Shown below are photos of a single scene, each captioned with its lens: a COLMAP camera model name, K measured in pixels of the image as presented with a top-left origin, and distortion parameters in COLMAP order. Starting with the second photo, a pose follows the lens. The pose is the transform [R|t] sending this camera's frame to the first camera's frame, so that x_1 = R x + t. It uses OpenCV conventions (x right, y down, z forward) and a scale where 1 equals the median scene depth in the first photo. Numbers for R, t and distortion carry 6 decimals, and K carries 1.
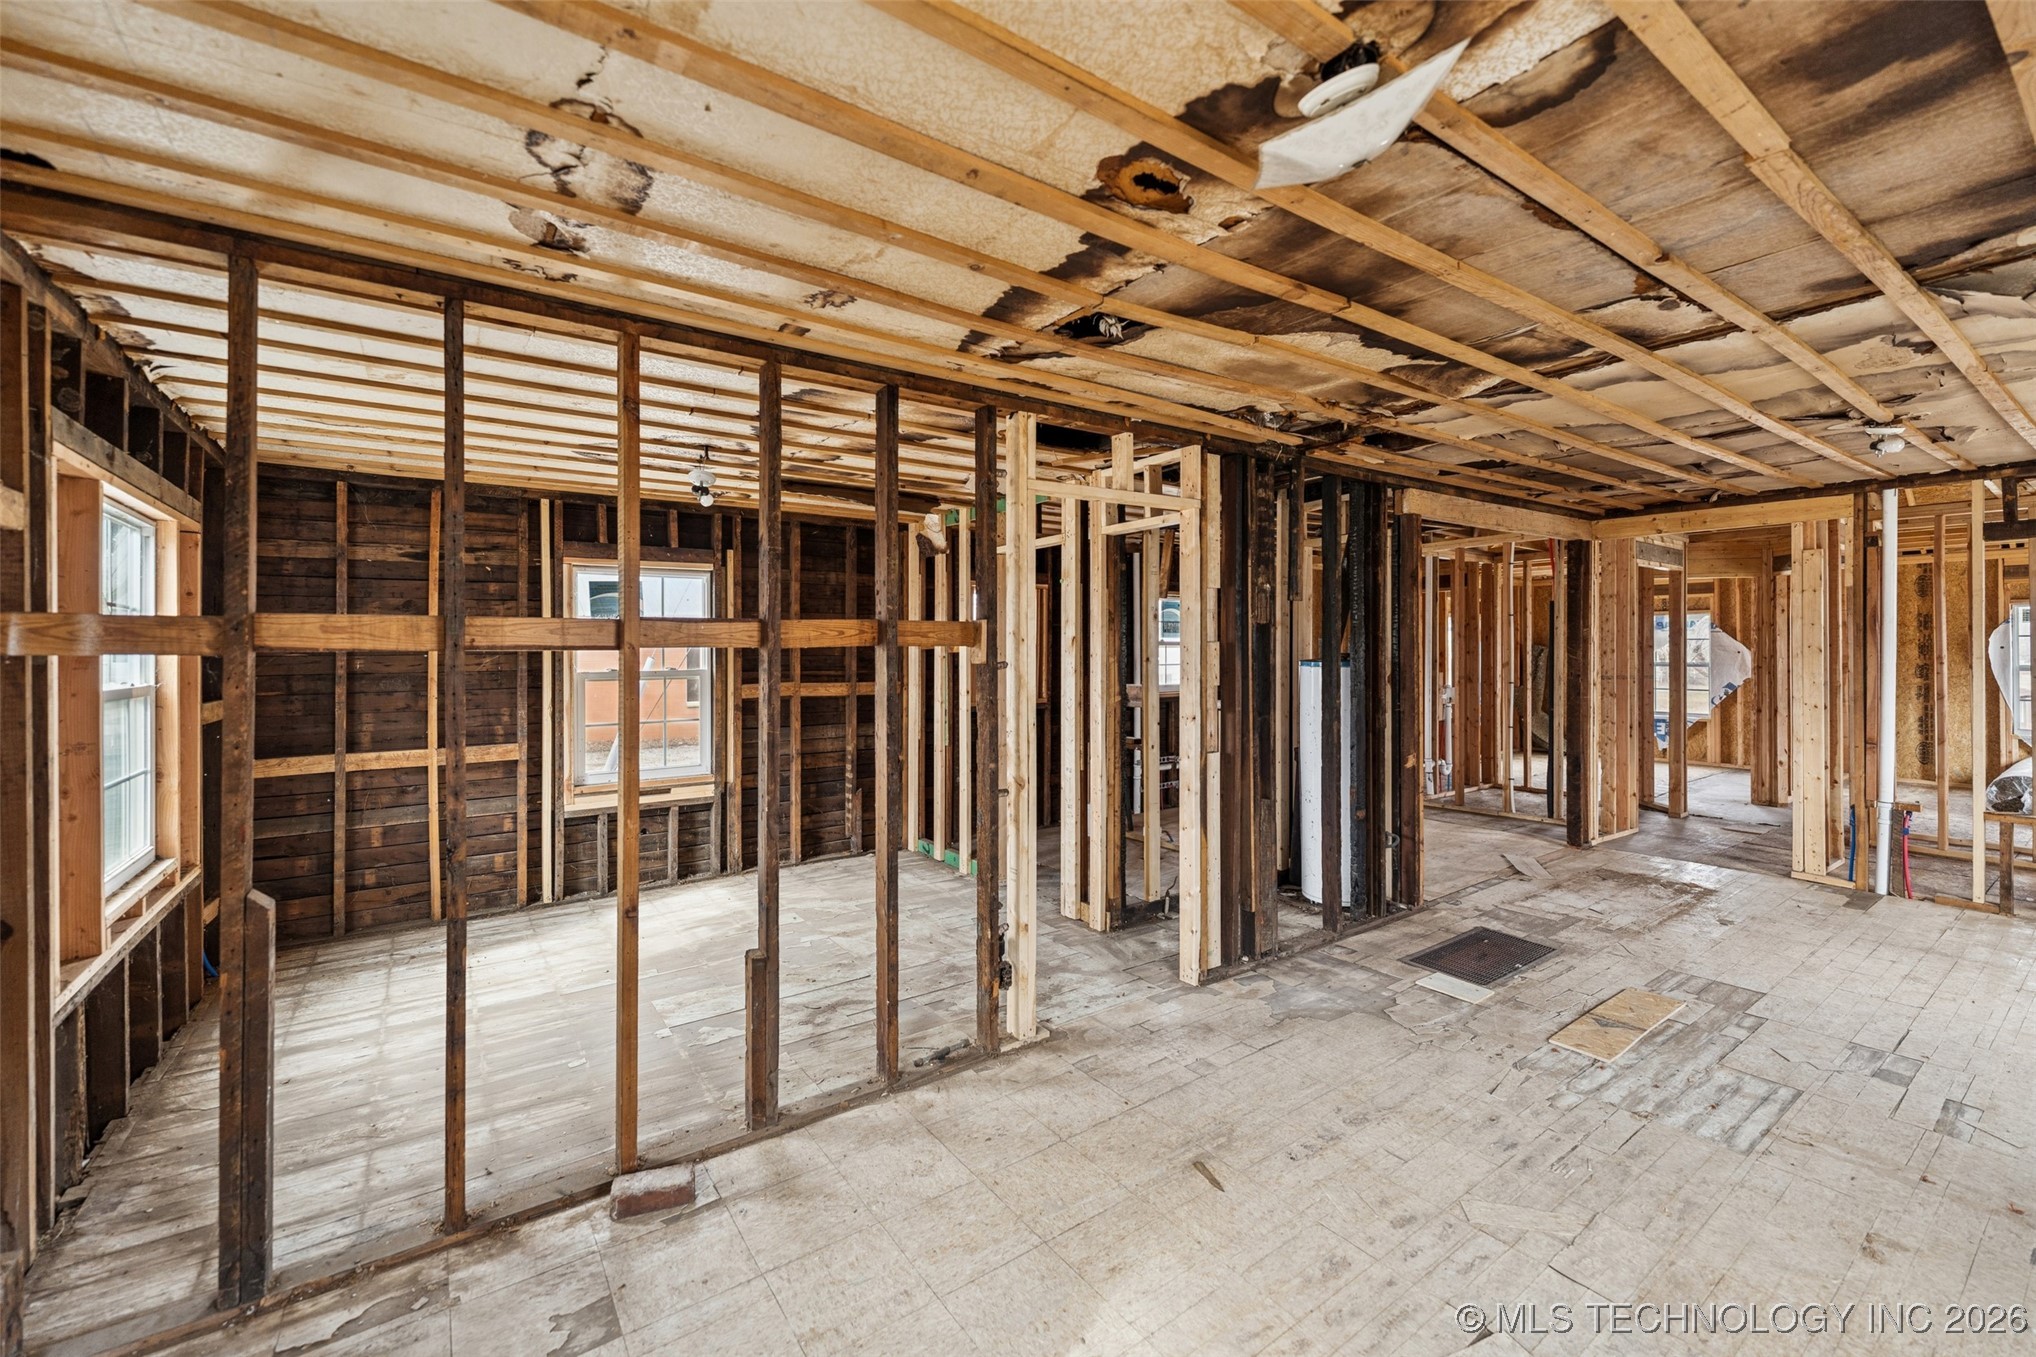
lens RADIAL K [[829.9, 0, 1011.6], [0, 829.9, 670.5], [0, 0, 1]] dist [0.002433, -0.000403]
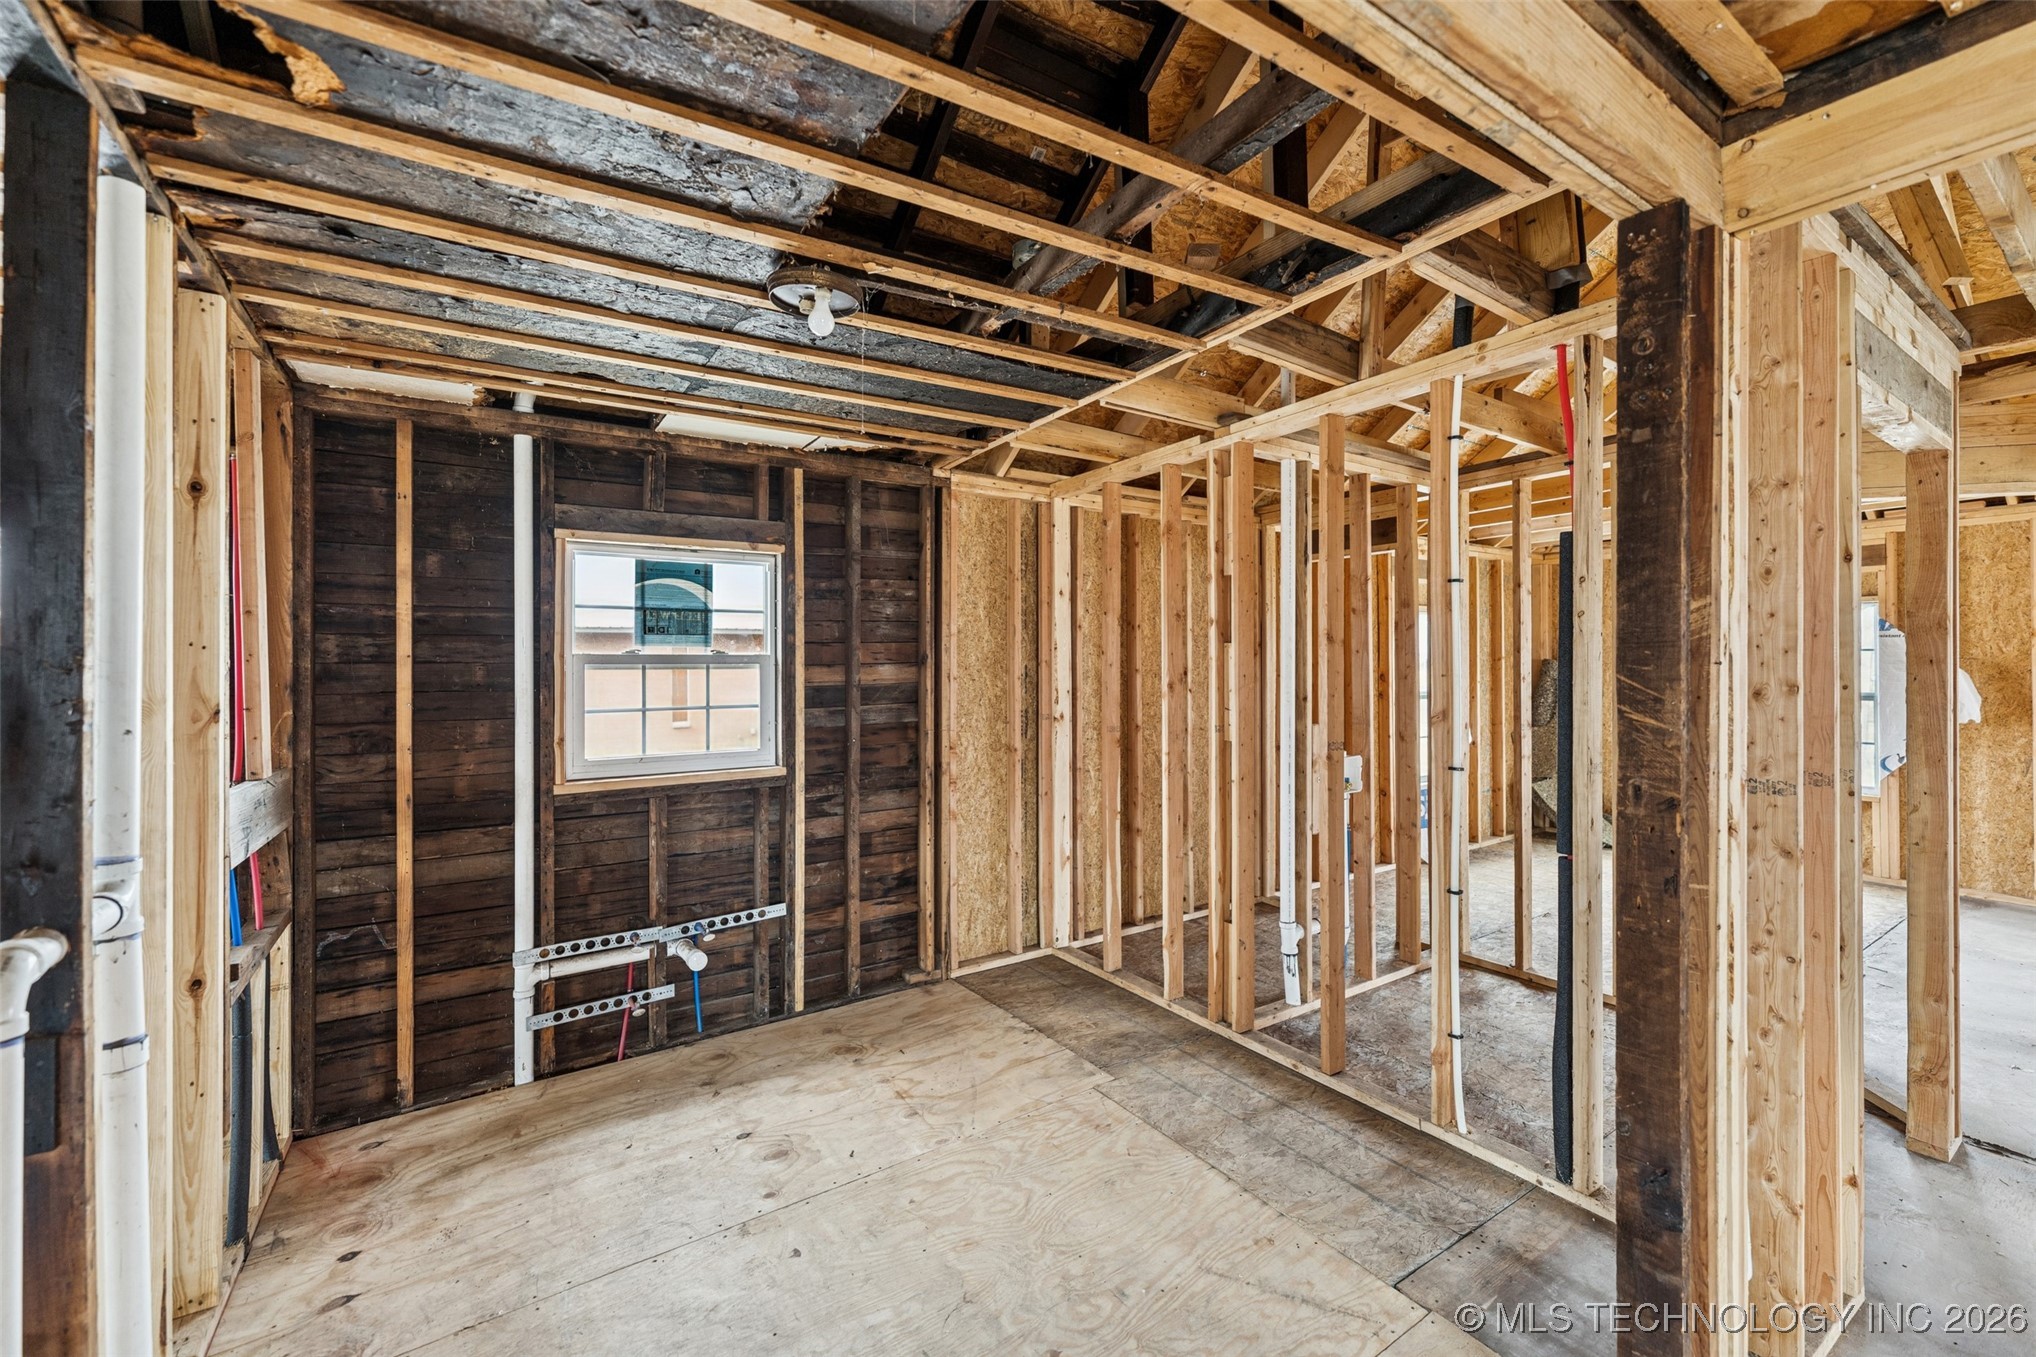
lens RADIAL K [[829.9, 0, 1023.1], [0, 829.9, 664.6], [0, 0, 1]] dist [0.002433, -0.000403]
pose [[0.999675, 0.010407, -0.023257, 0.301911], [-0.010648, 0.999891, -0.010256, -0.016549], [0.023147, 0.010501, 0.999677, 0.454630]]
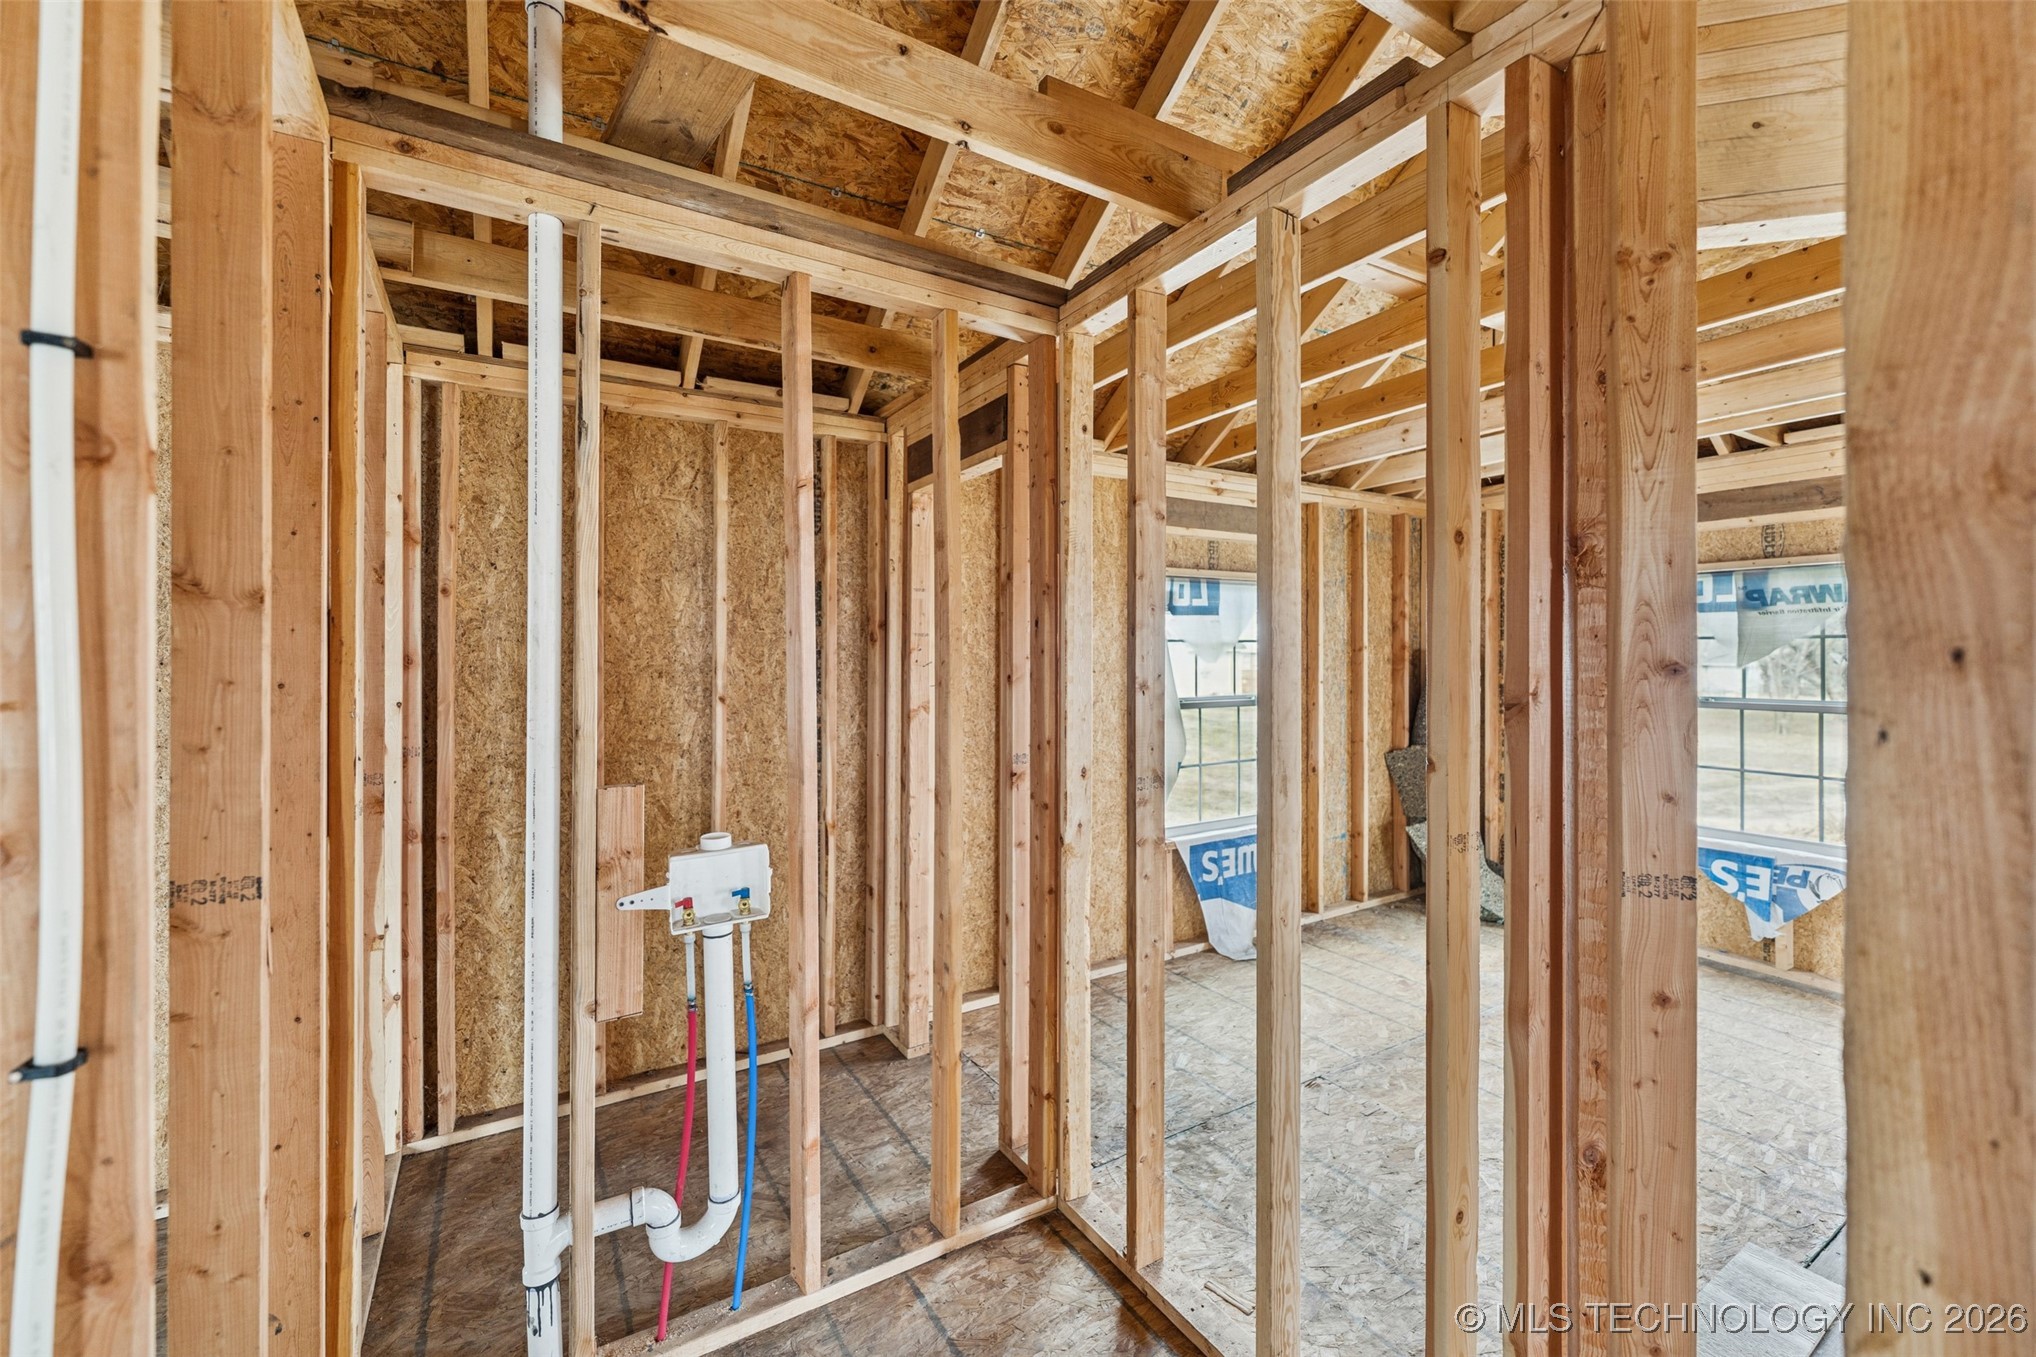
lens RADIAL K [[829.9, 0, 1013.8], [0, 829.9, 657.5], [0, 0, 1]] dist [0.002433, -0.000403]
pose [[0.997447, 0.012479, -0.070319, 0.510740], [-0.013016, 0.999890, -0.007174, -0.021571], [0.070221, 0.008071, 0.997499, 0.651841]]
